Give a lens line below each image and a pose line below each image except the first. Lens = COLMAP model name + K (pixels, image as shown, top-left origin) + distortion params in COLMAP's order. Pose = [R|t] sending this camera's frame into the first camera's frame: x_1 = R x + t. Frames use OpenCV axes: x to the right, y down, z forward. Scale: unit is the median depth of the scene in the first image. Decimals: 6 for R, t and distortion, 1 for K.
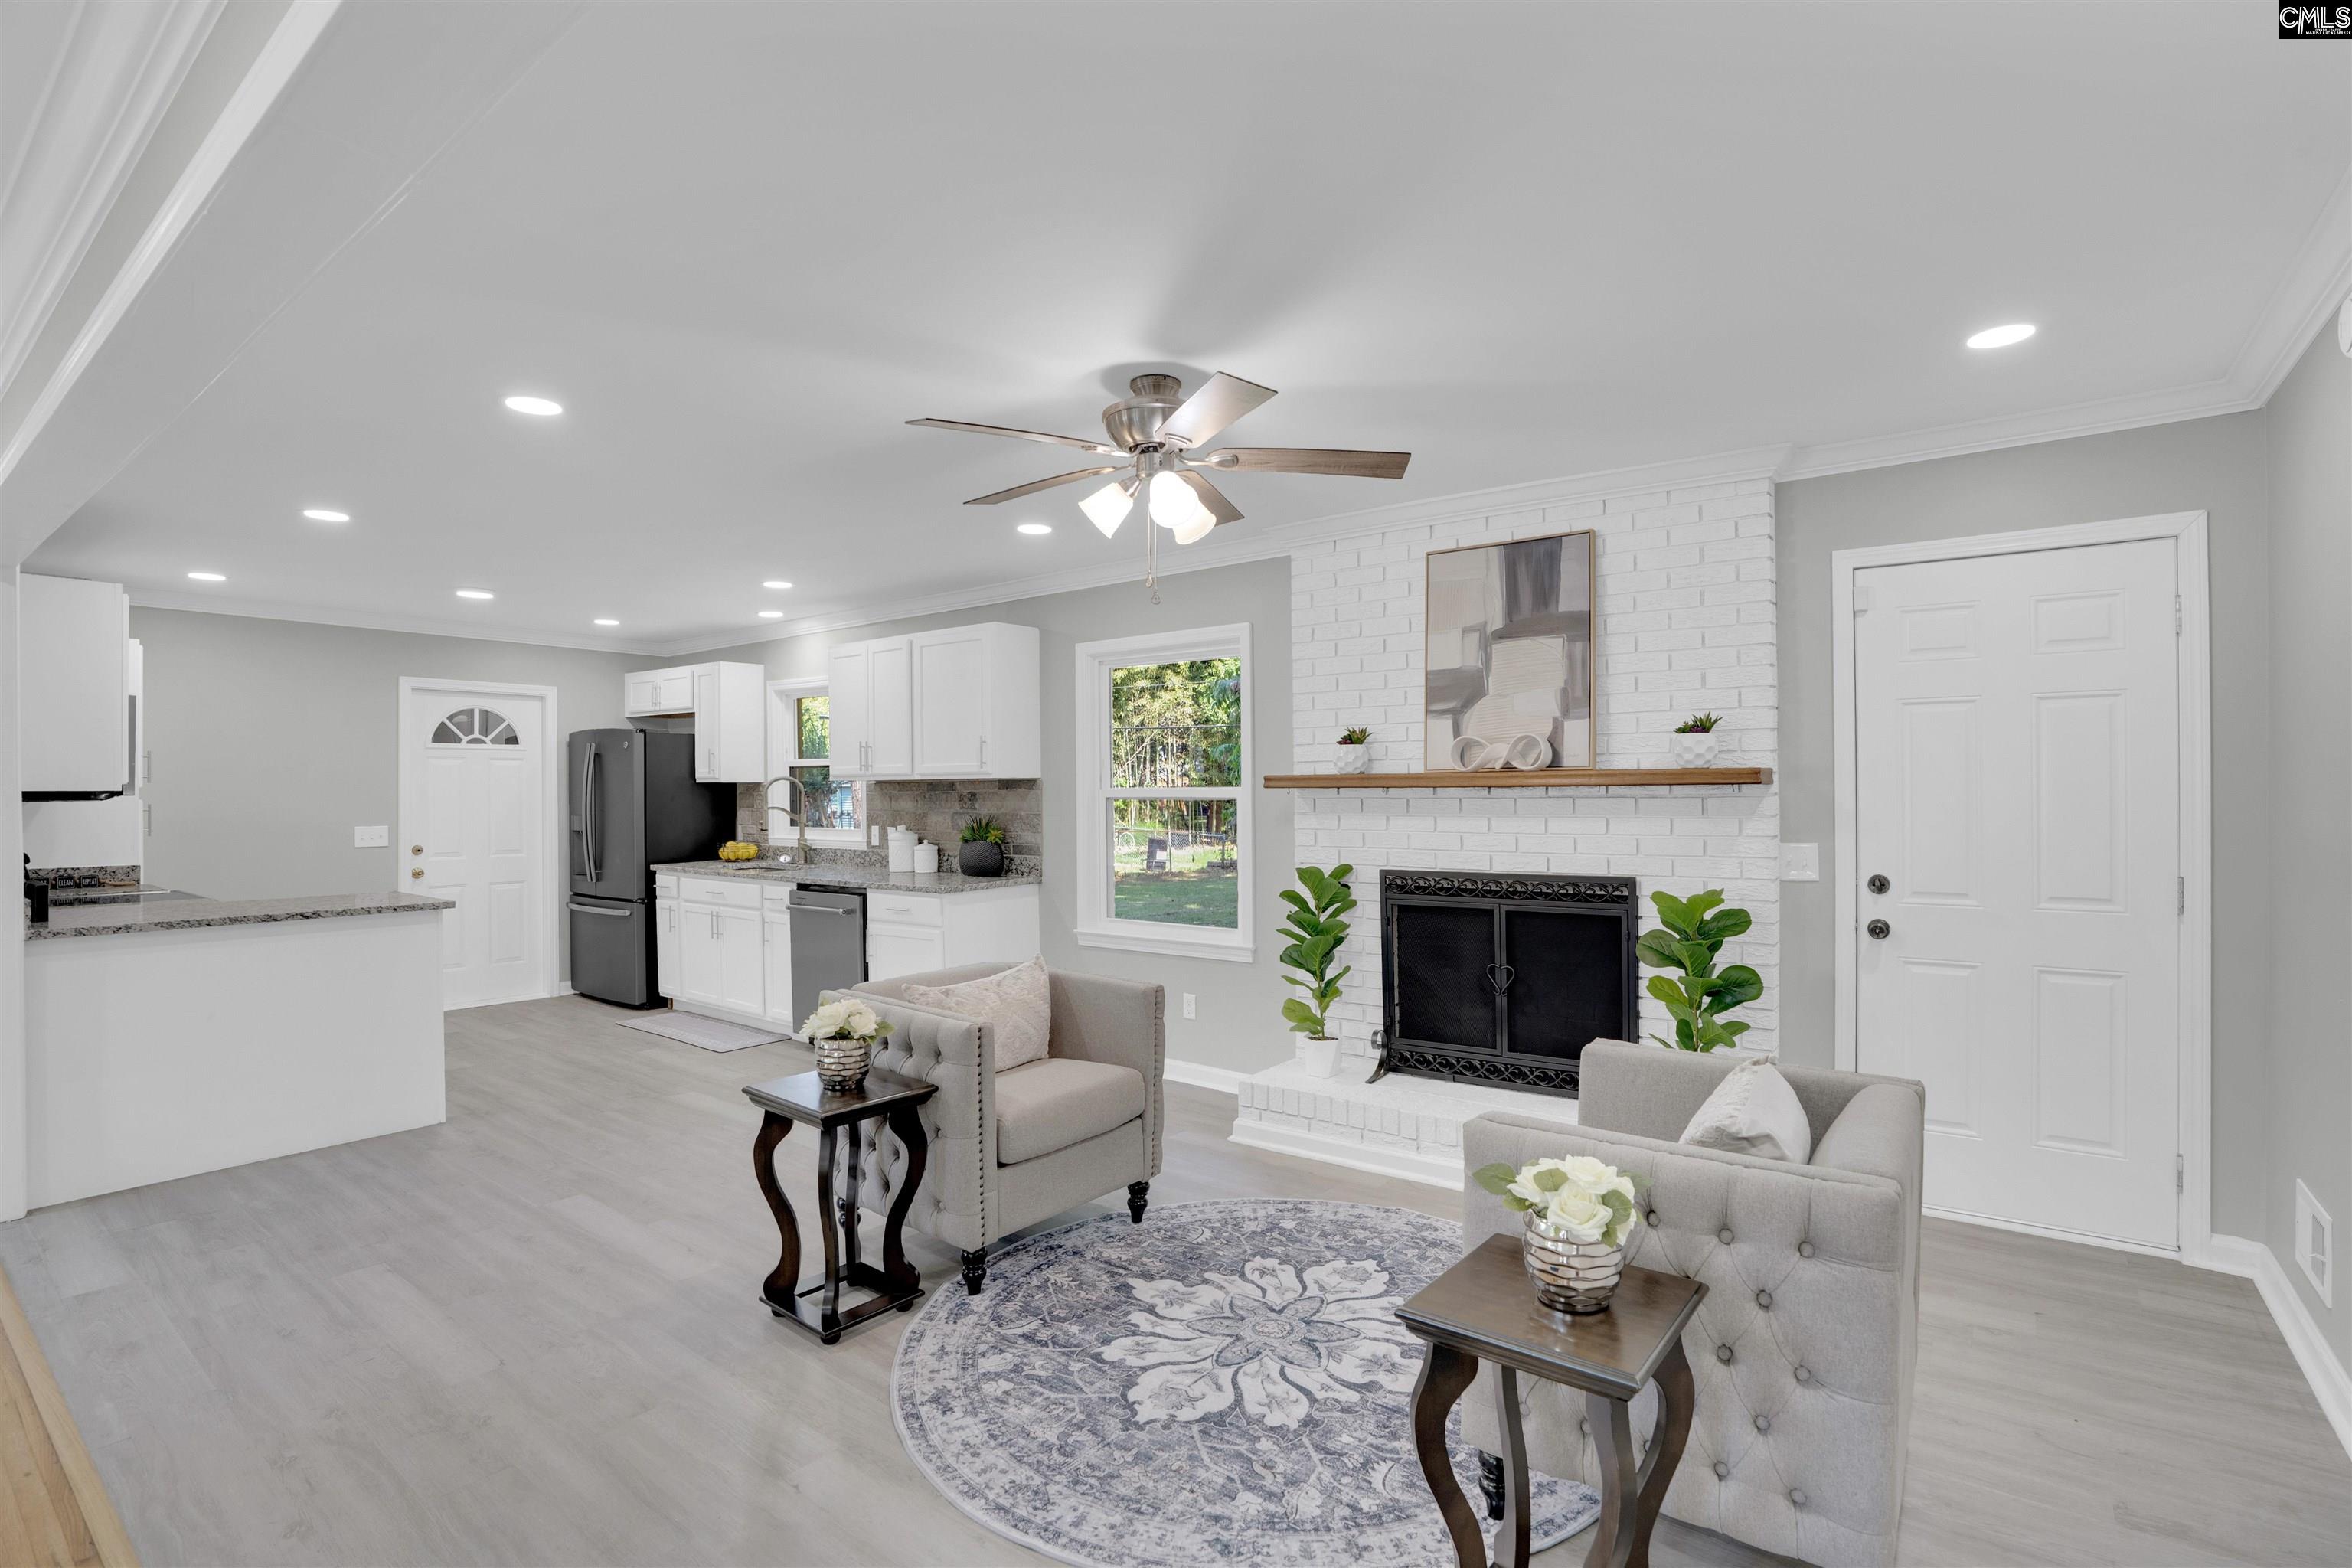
lens RADIAL K [[1093.5, 0, 1223.2], [0, 1093.5, 790.1], [0, 0, 1]] dist [-0.050062, 0.011171]
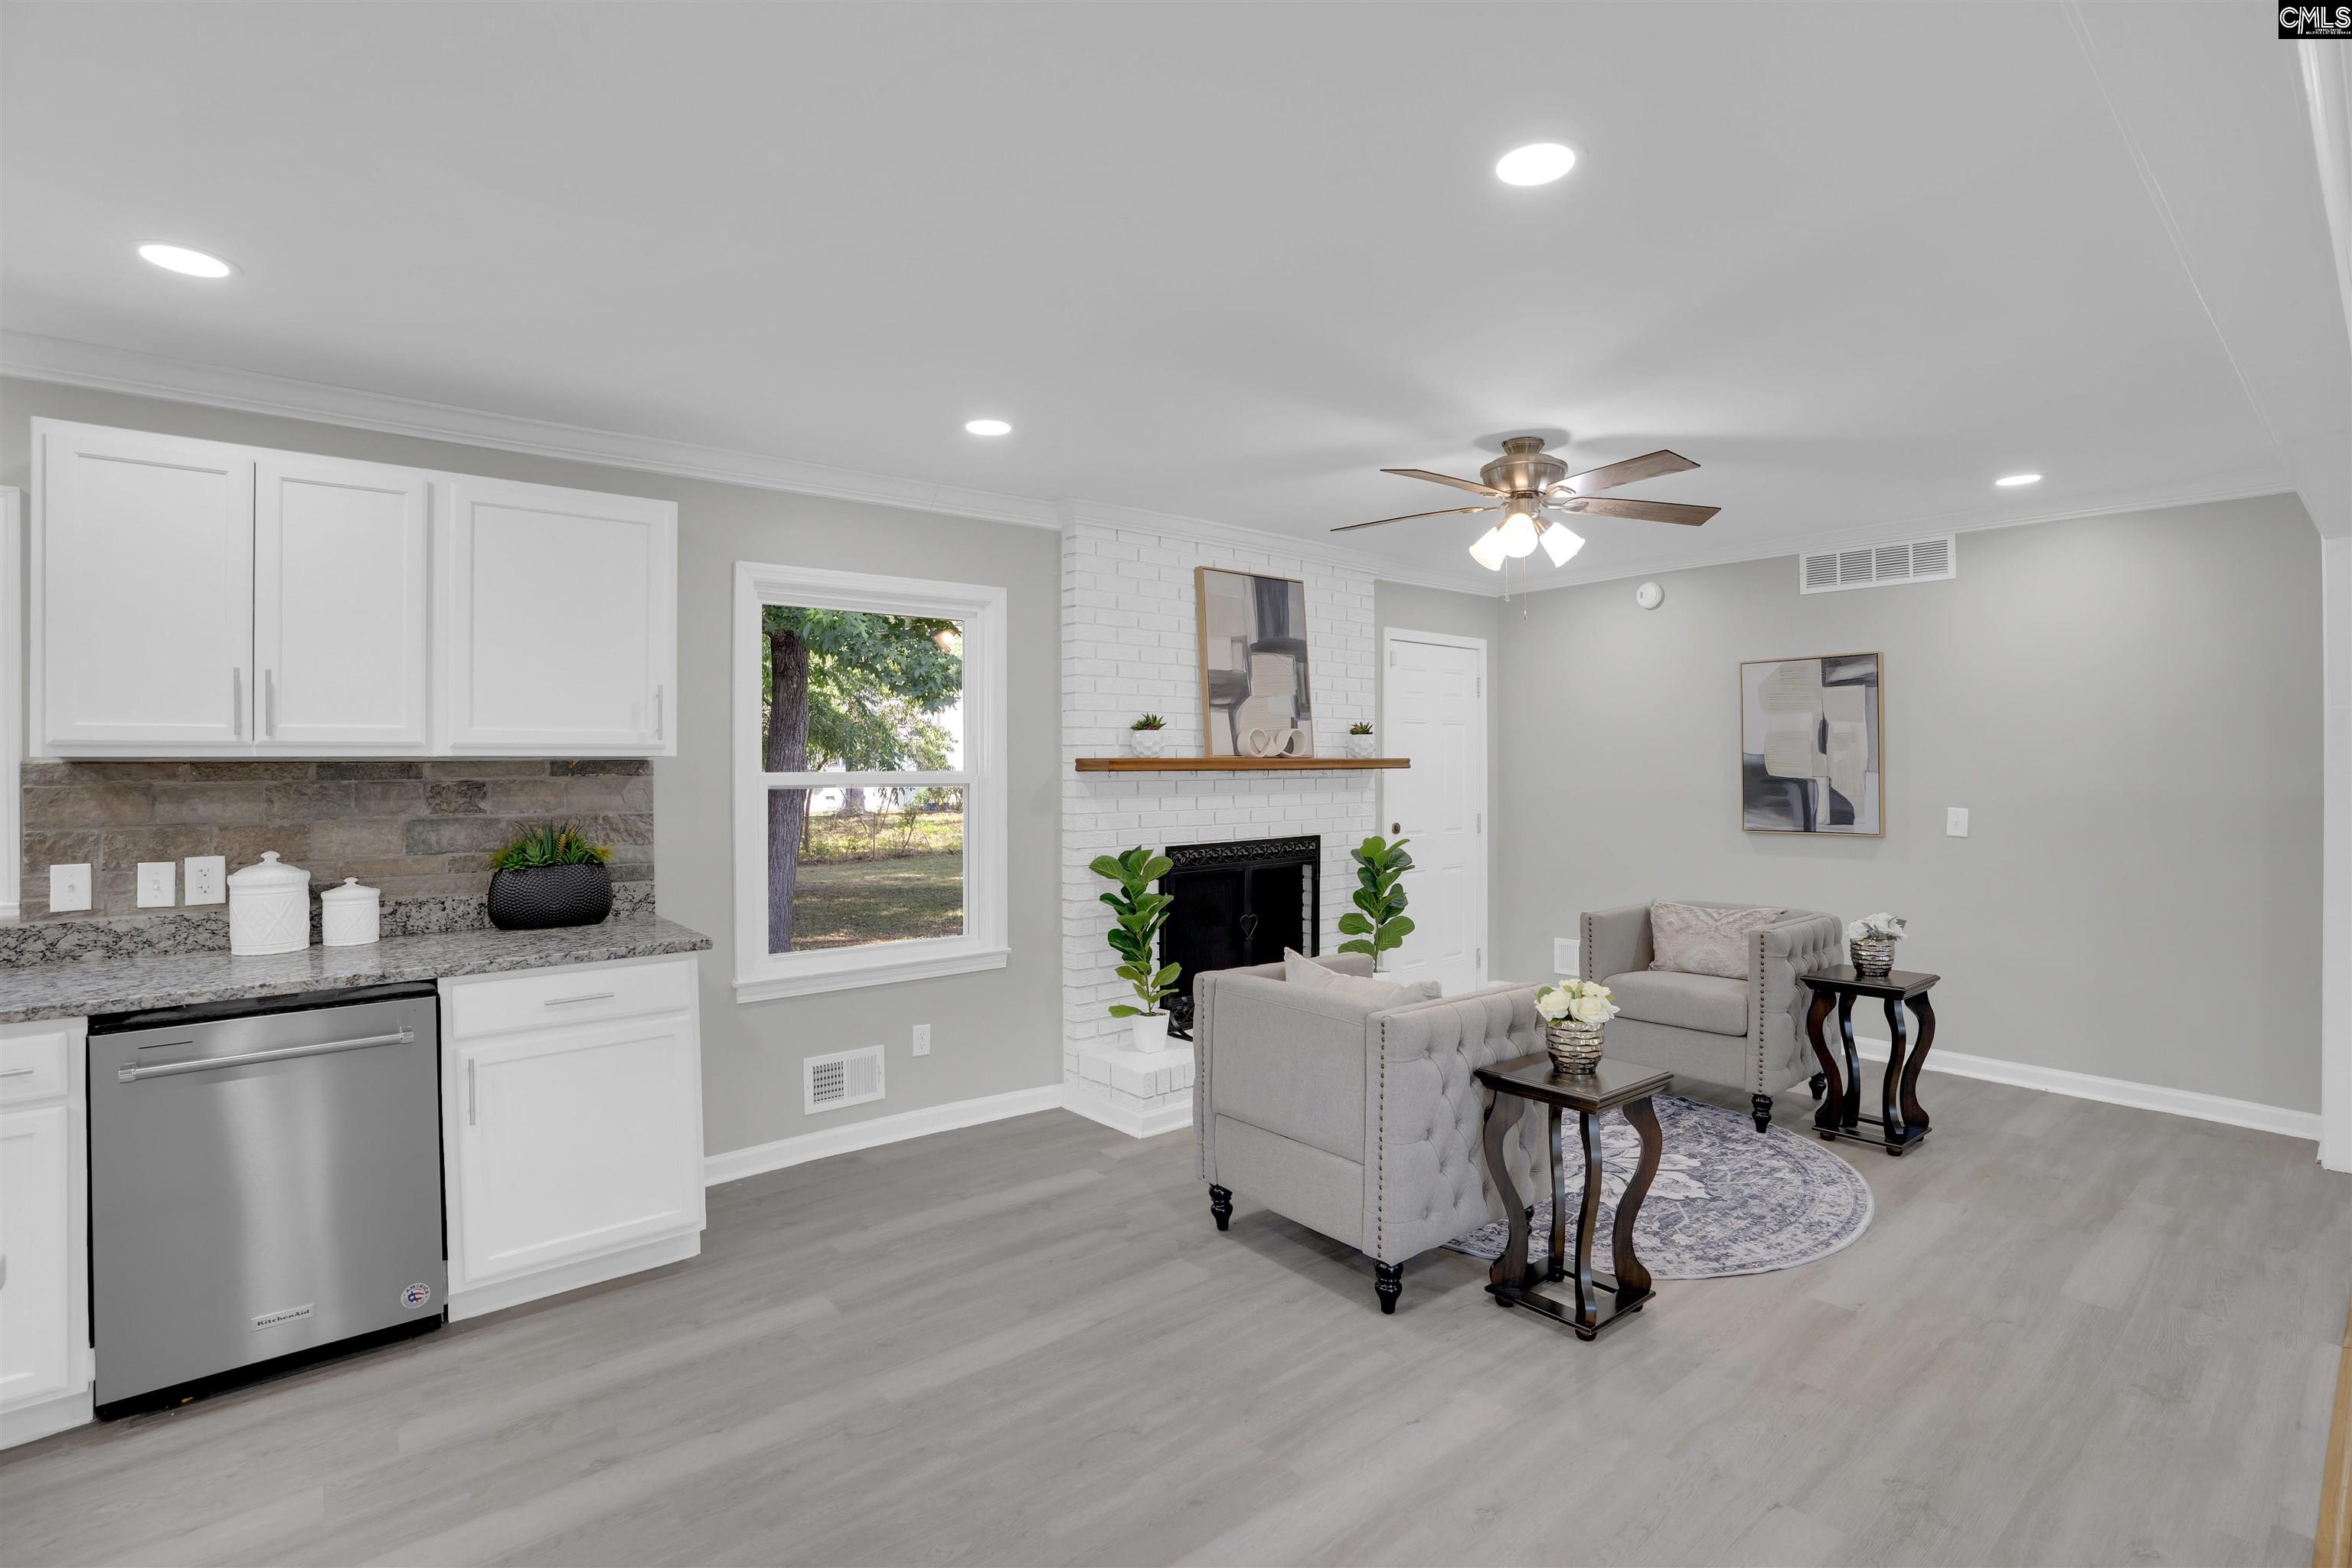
lens RADIAL K [[1093.5, 0, 1167.3], [0, 1093.5, 770.1], [0, 0, 1]] dist [-0.050062, 0.011171]
pose [[0.249282, 0.003094, 0.968426, -0.999257], [0.007655, 0.999957, -0.005165, 0.002641], [-0.968401, 0.008700, 0.249247, 0.798629]]
